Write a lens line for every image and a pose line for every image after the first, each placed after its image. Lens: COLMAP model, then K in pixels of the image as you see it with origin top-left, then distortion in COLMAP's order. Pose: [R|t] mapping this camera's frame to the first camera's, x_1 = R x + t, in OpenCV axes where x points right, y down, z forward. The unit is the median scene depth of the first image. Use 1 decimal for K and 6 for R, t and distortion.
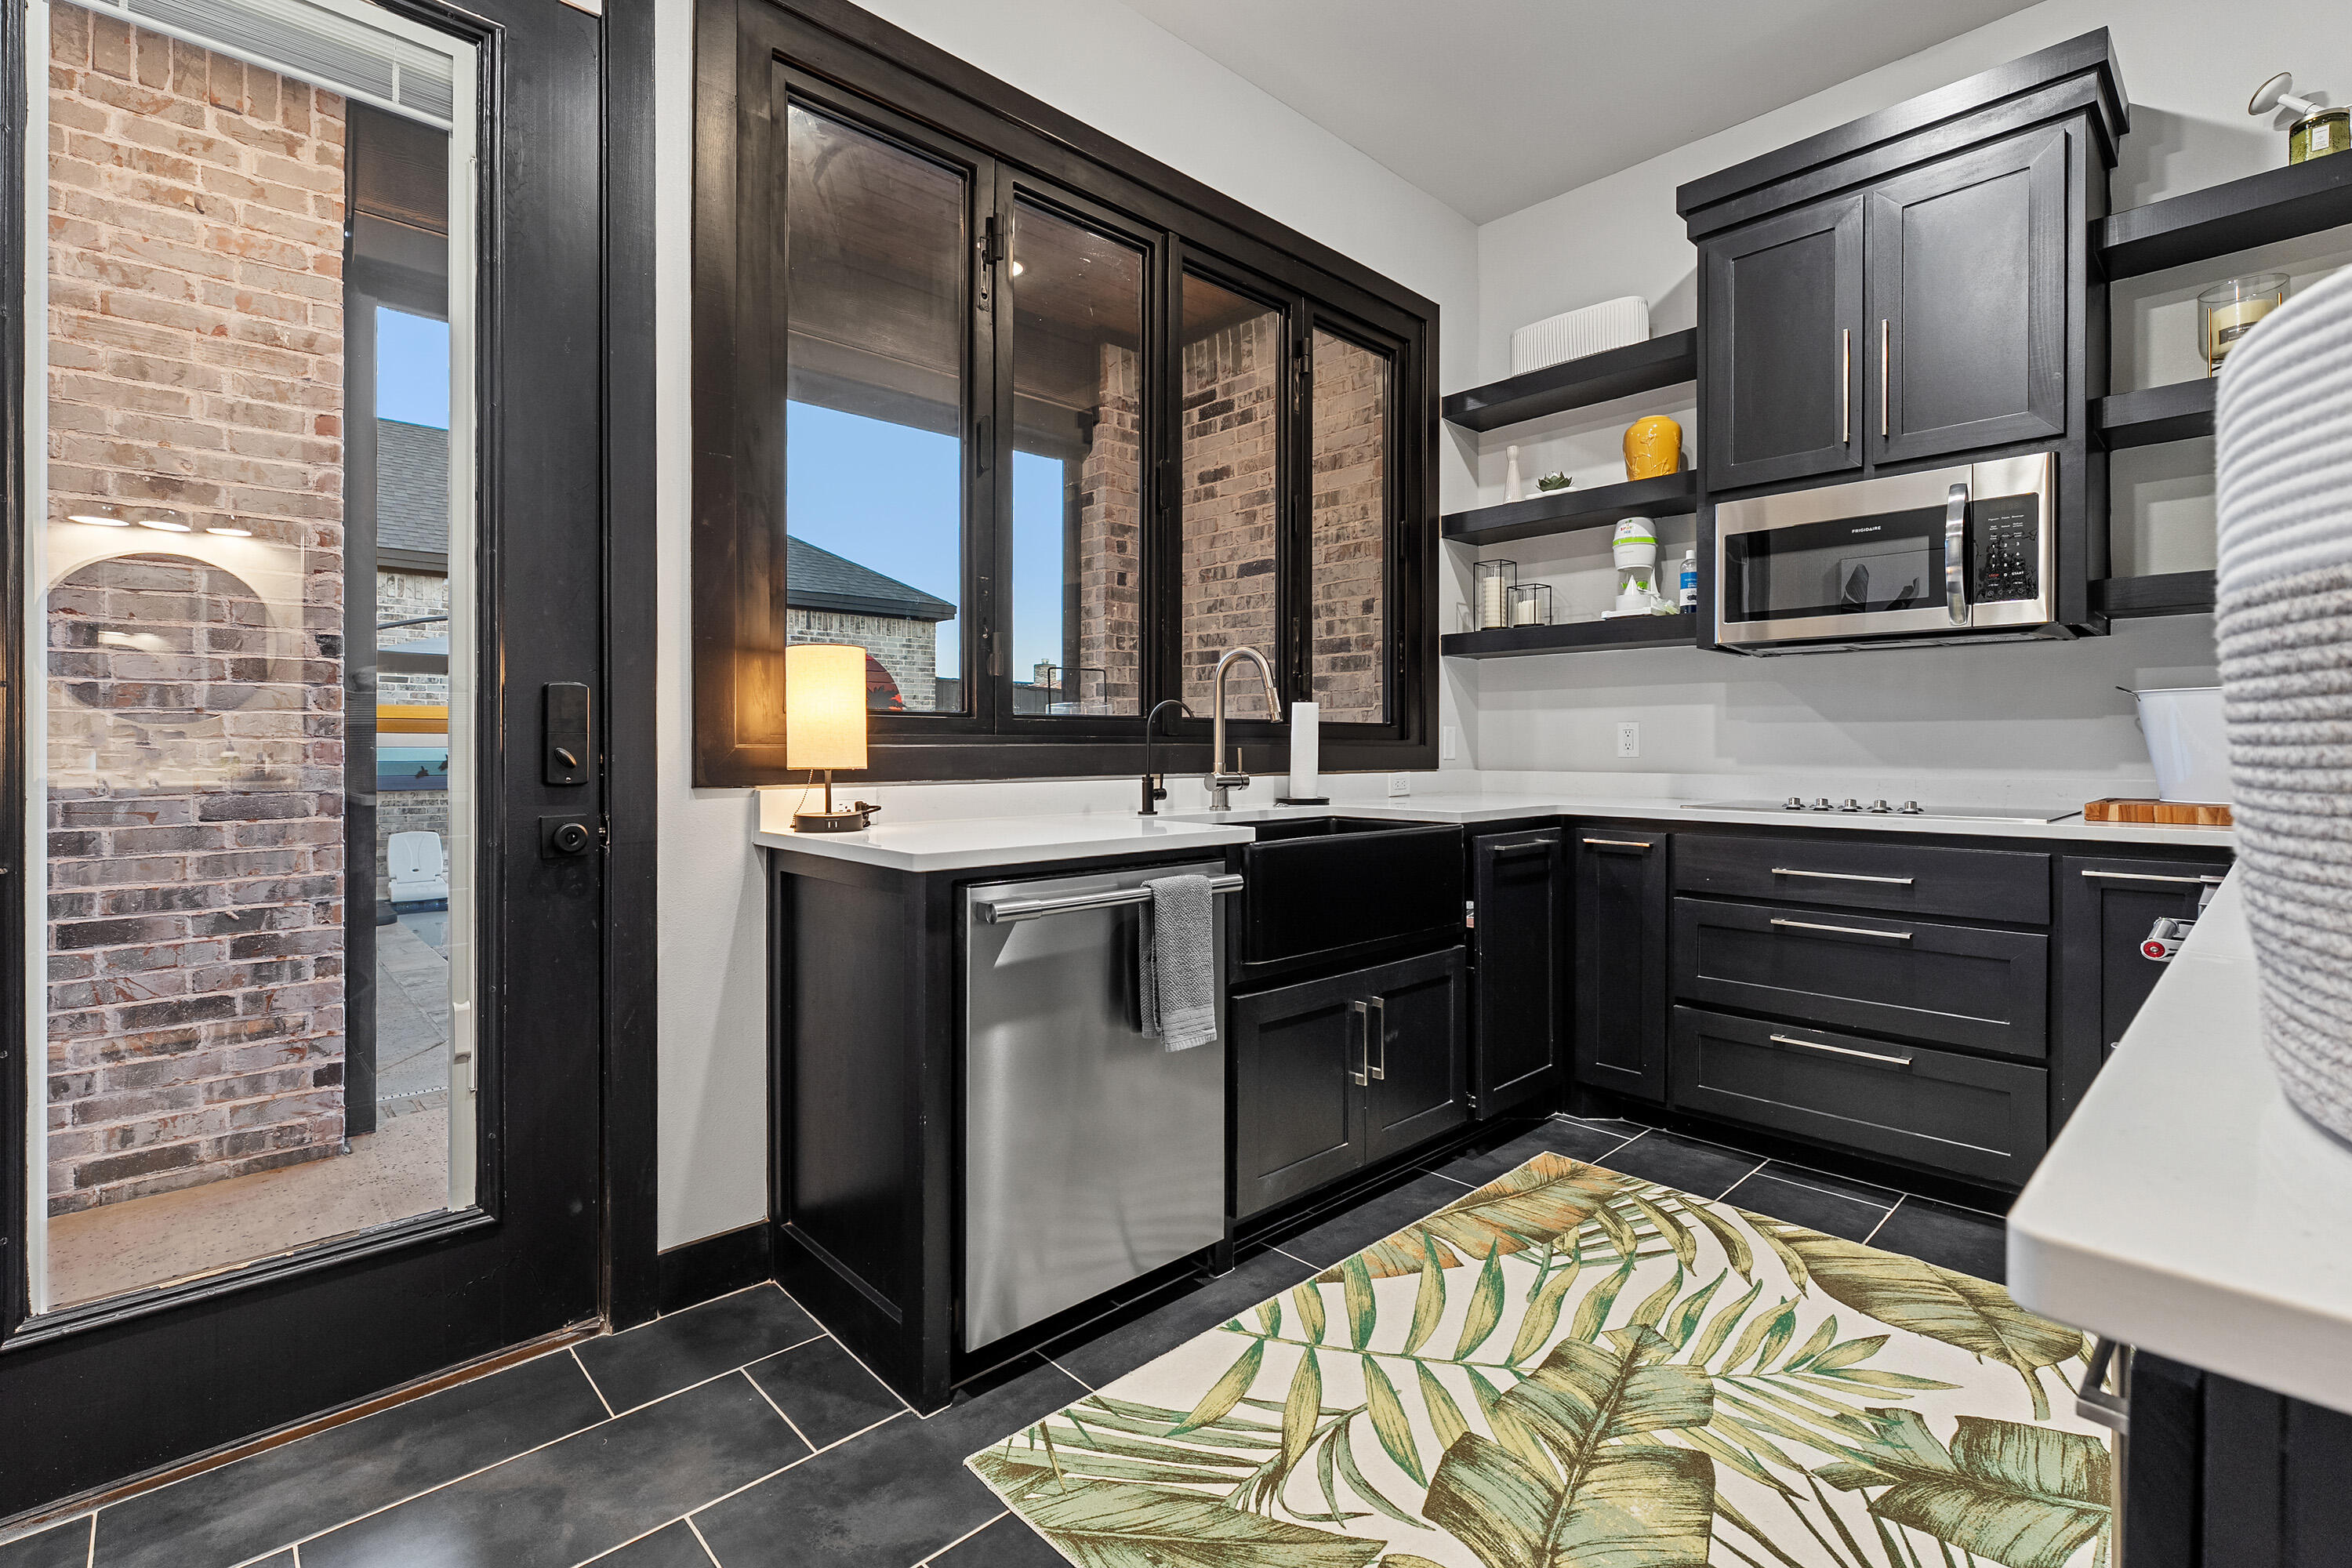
lens RADIAL K [[1055.7, 0, 1176.4], [0, 1055.7, 755.4], [0, 0, 1]] dist [-0.001770, -0.000648]
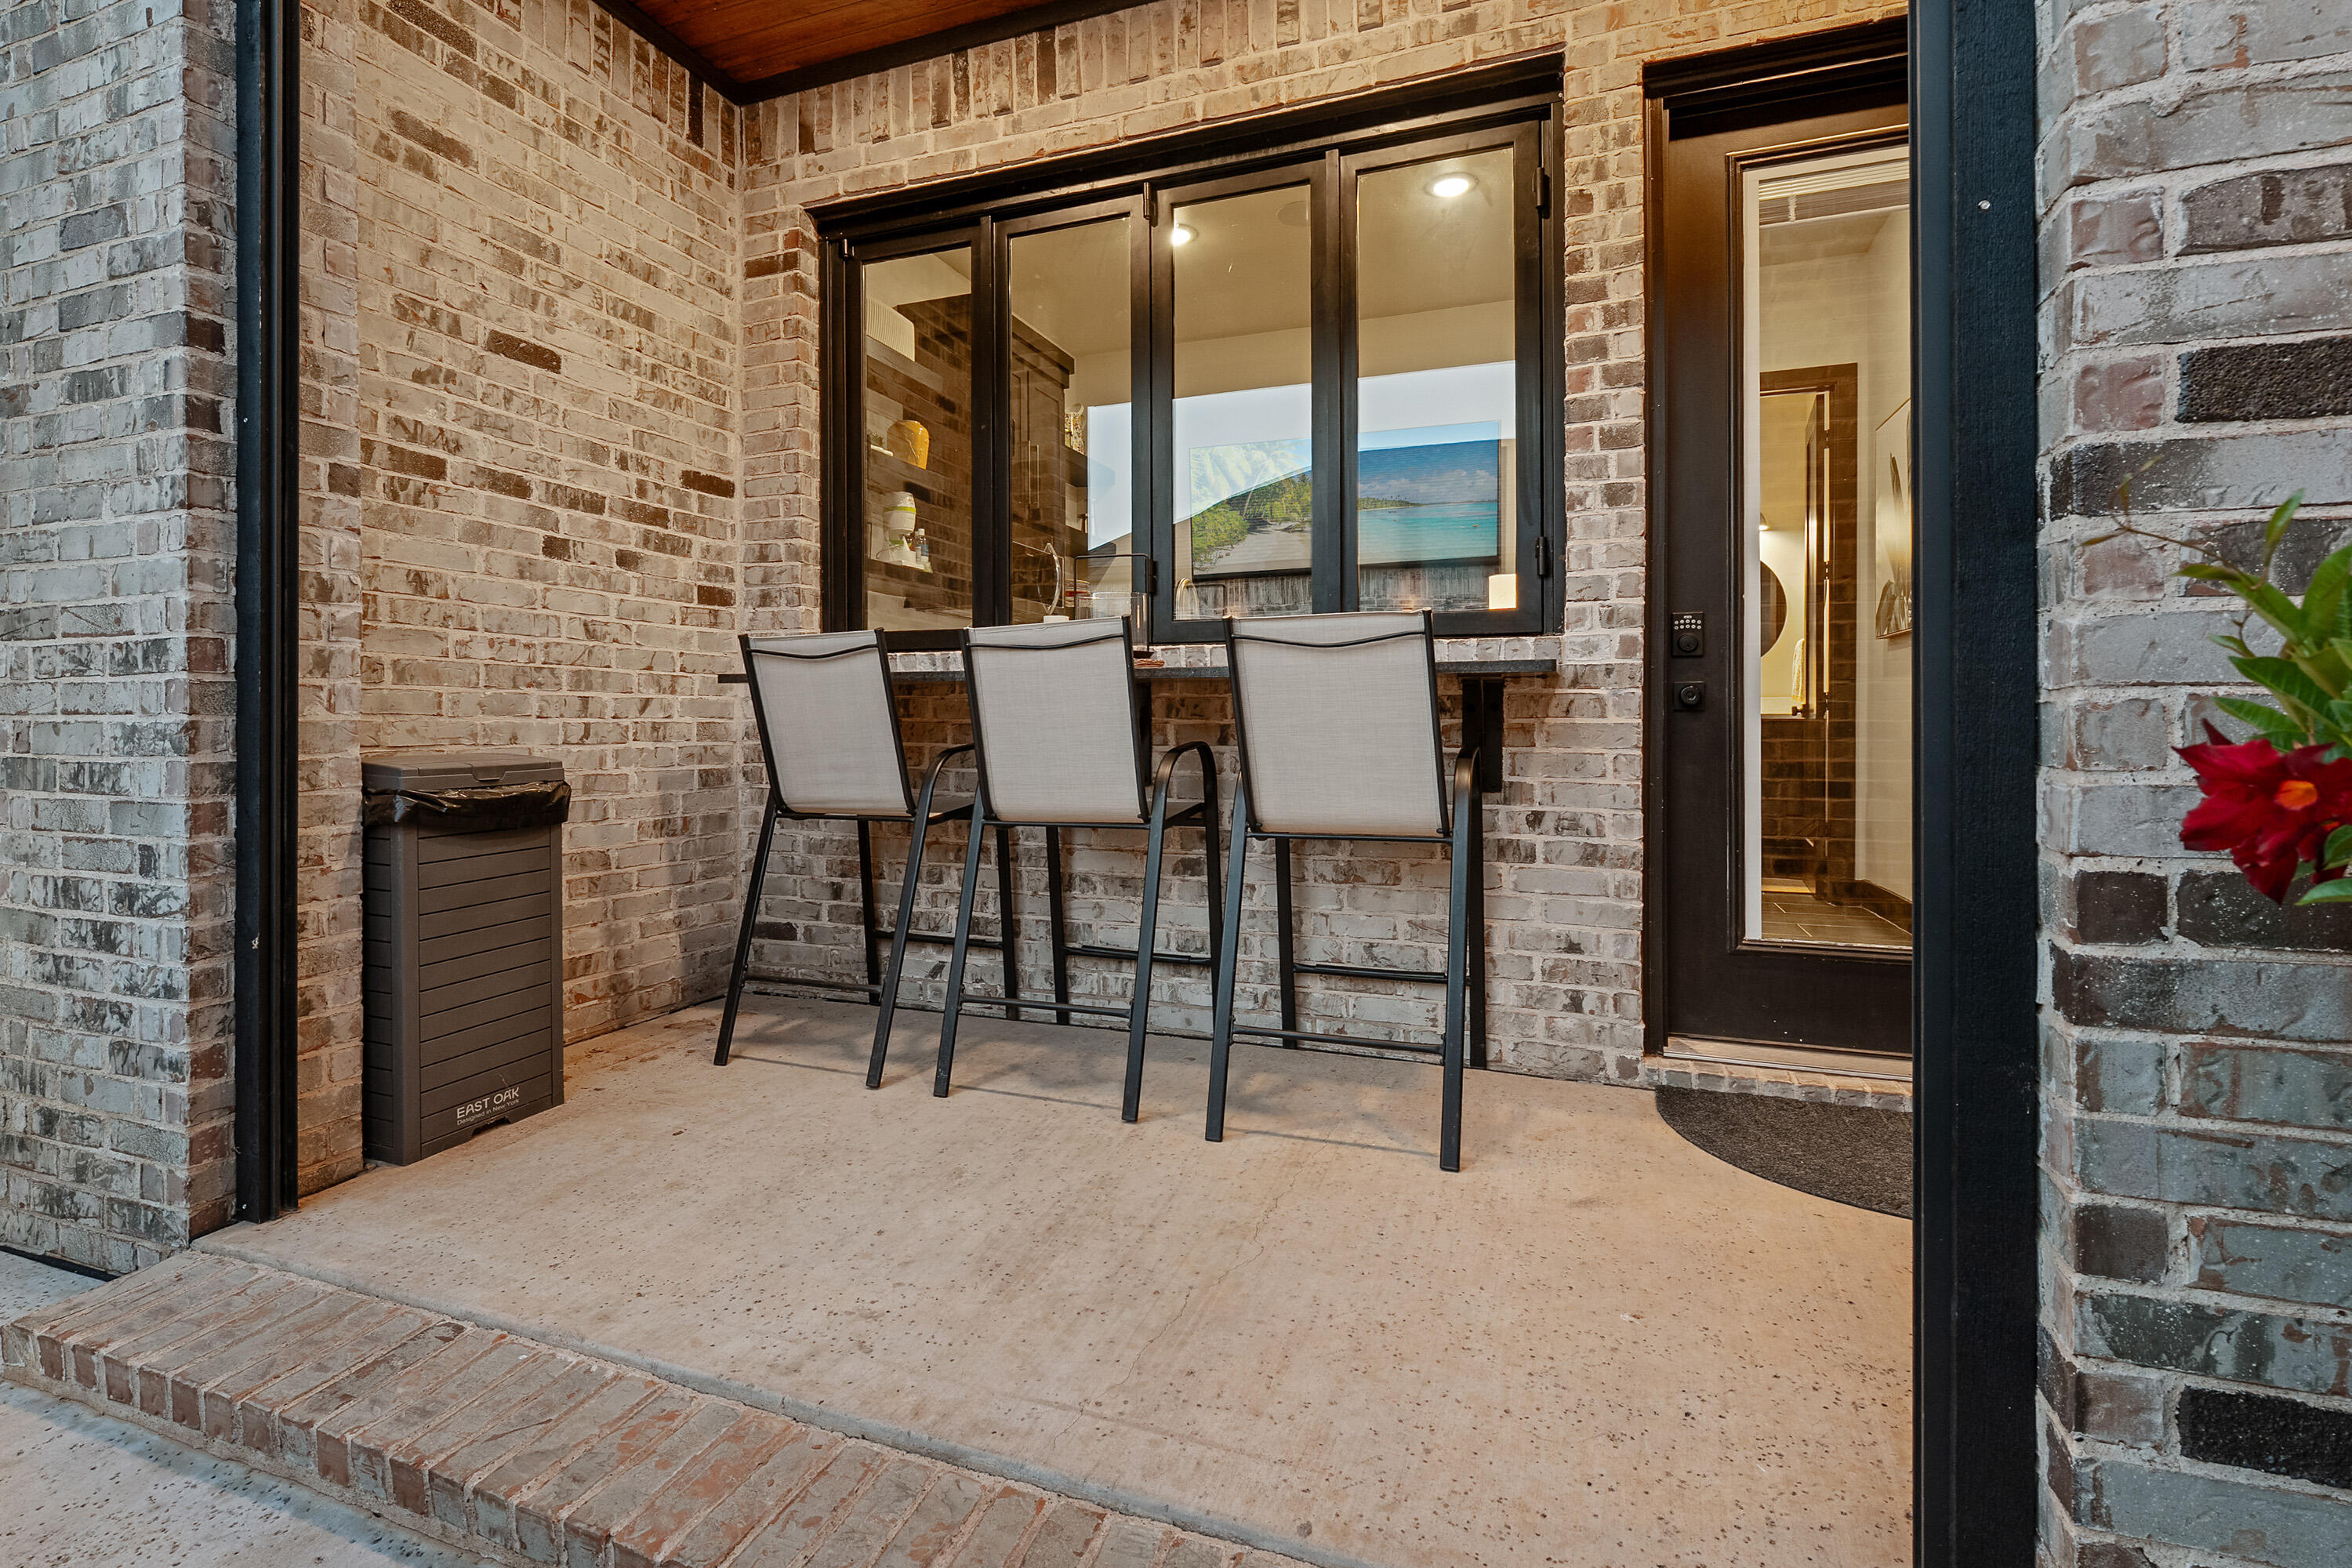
lens RADIAL K [[1087.5, 0, 1168.4], [0, 1087.5, 725.7], [0, 0, 1]] dist [-0.001686, -0.000647]
pose [[-0.426465, -0.000517, 0.904504, -1.116337], [0.004019, 0.999989, 0.002467, 0.073547], [-0.904495, 0.004688, -0.426458, 1.551110]]
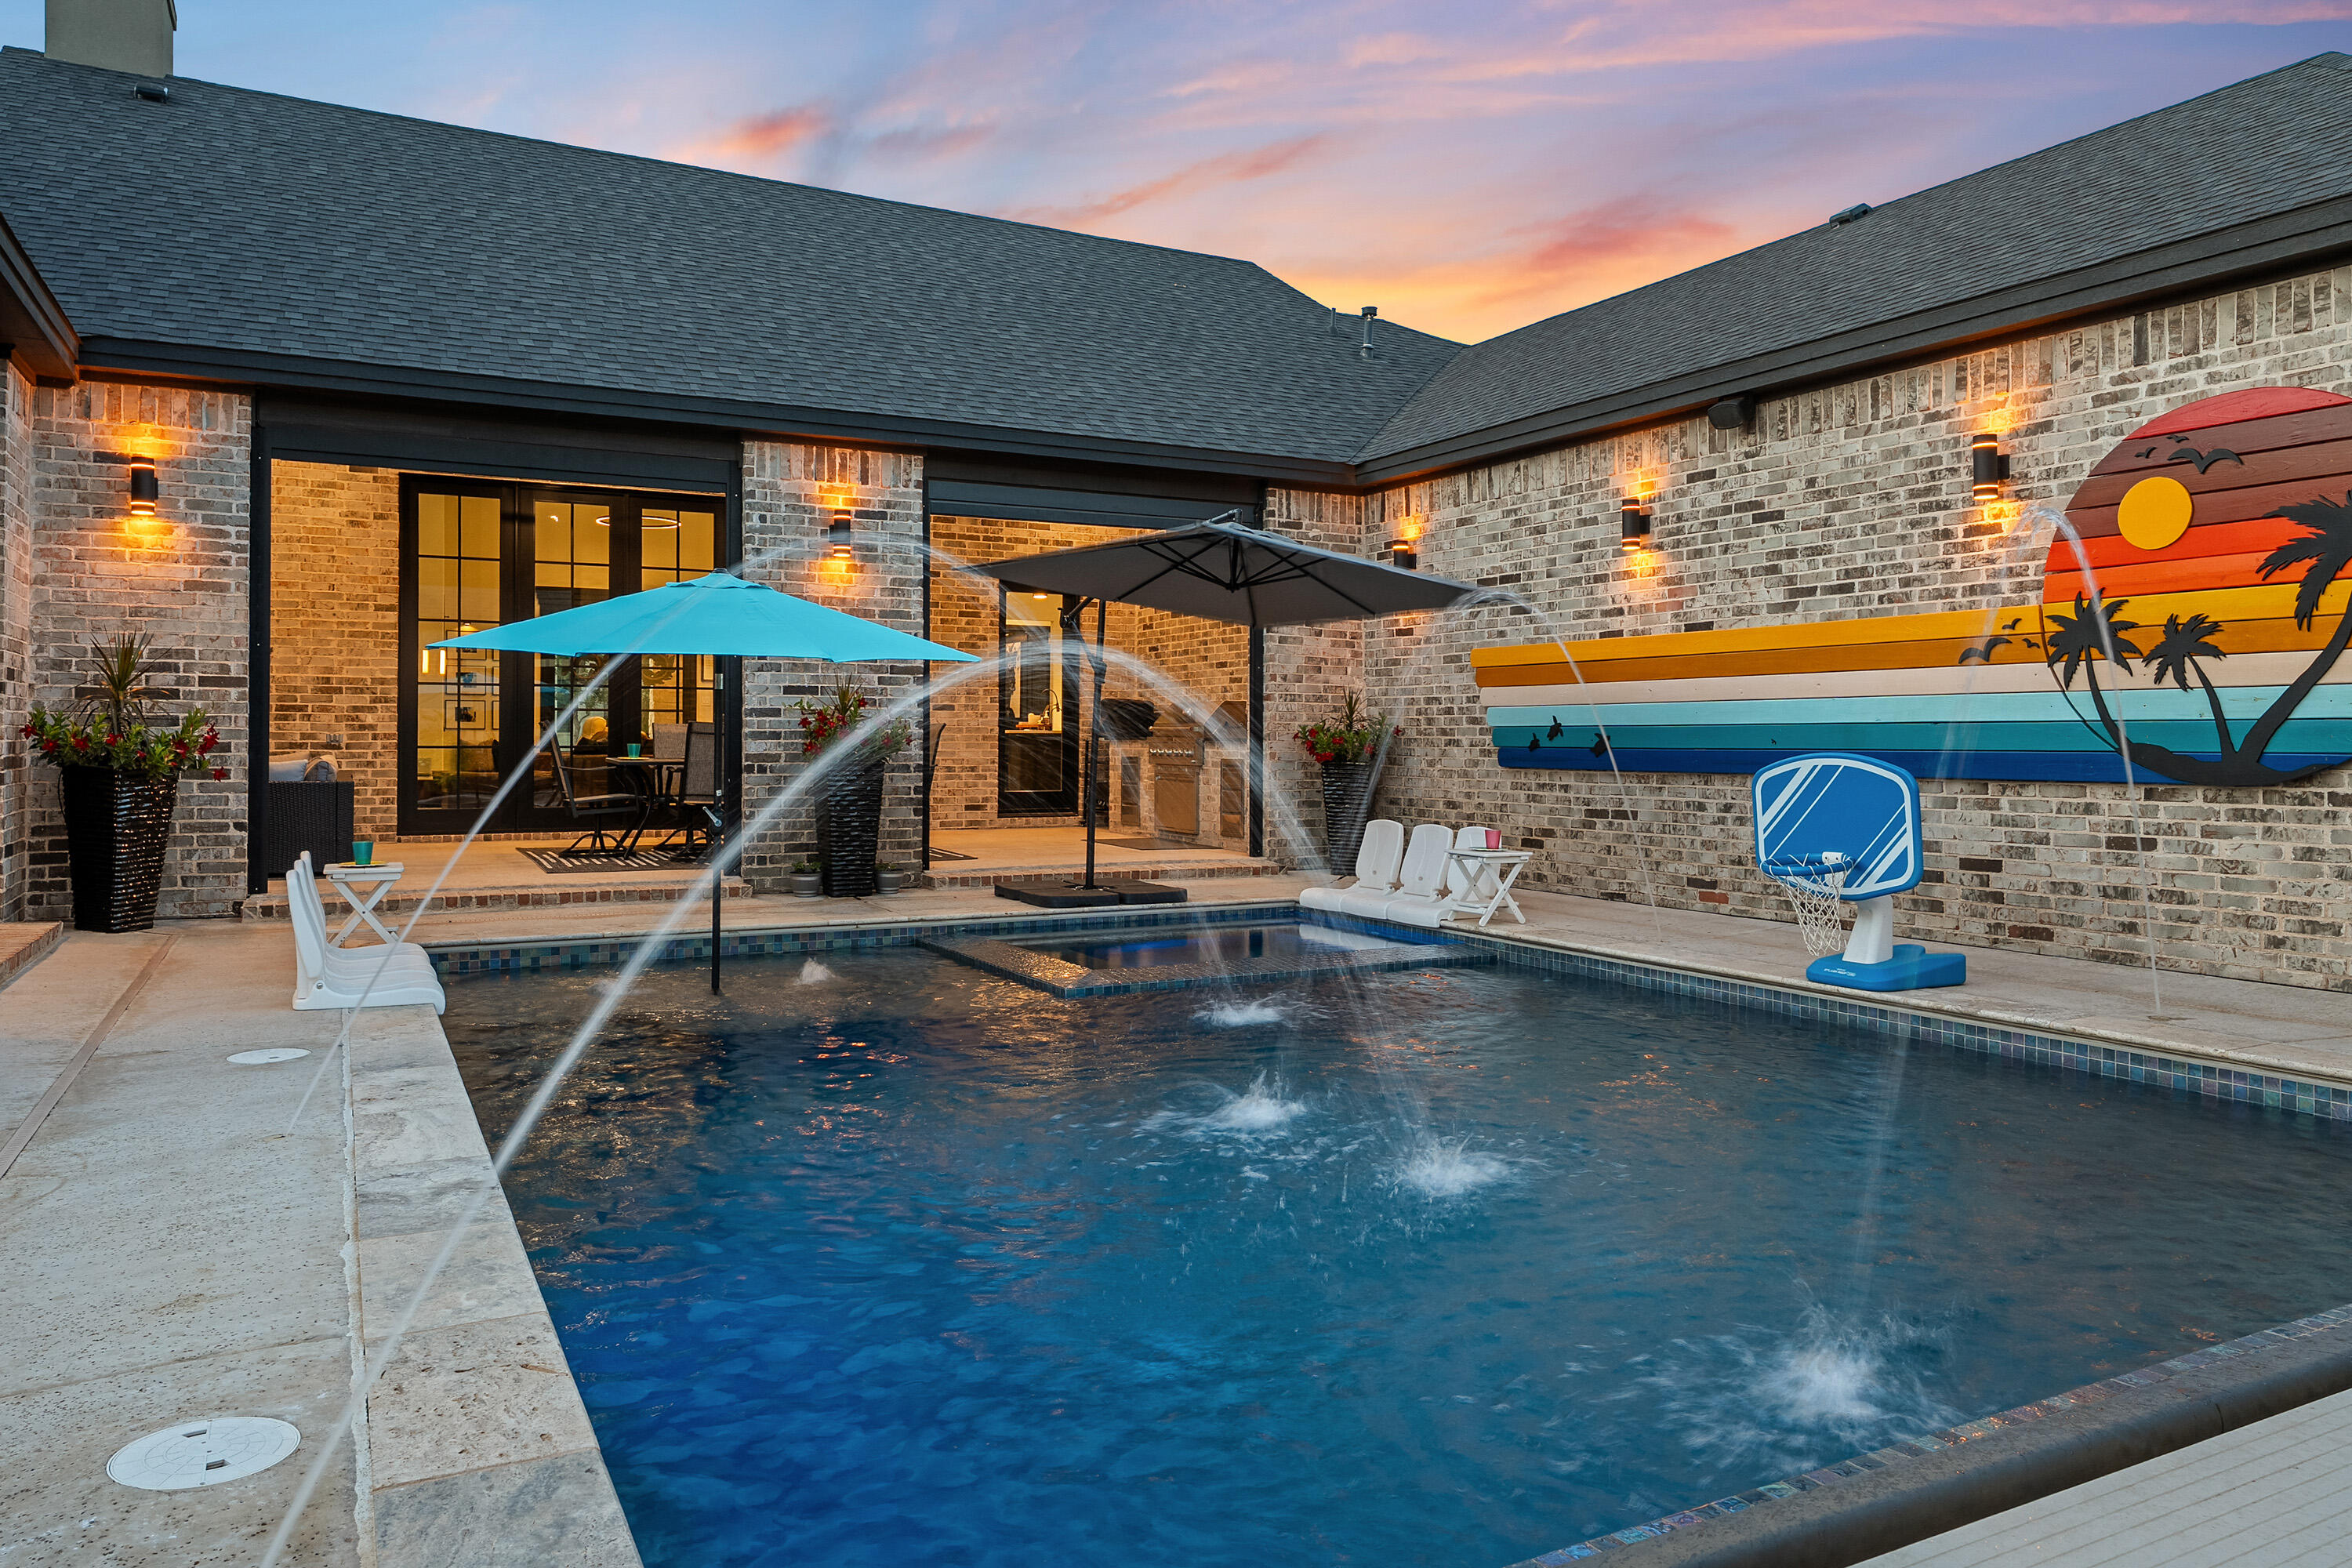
lens RADIAL K [[1573.1, 0, 1173.9], [0, 1573.1, 733.0], [0, 0, 1]] dist [-0.001787, 0.002884]
pose [[-0.262321, -0.006024, -0.964962, 1.262234], [-0.011108, 0.999933, -0.003223, 0.064430], [0.964917, 0.009873, -0.262370, 3.923720]]
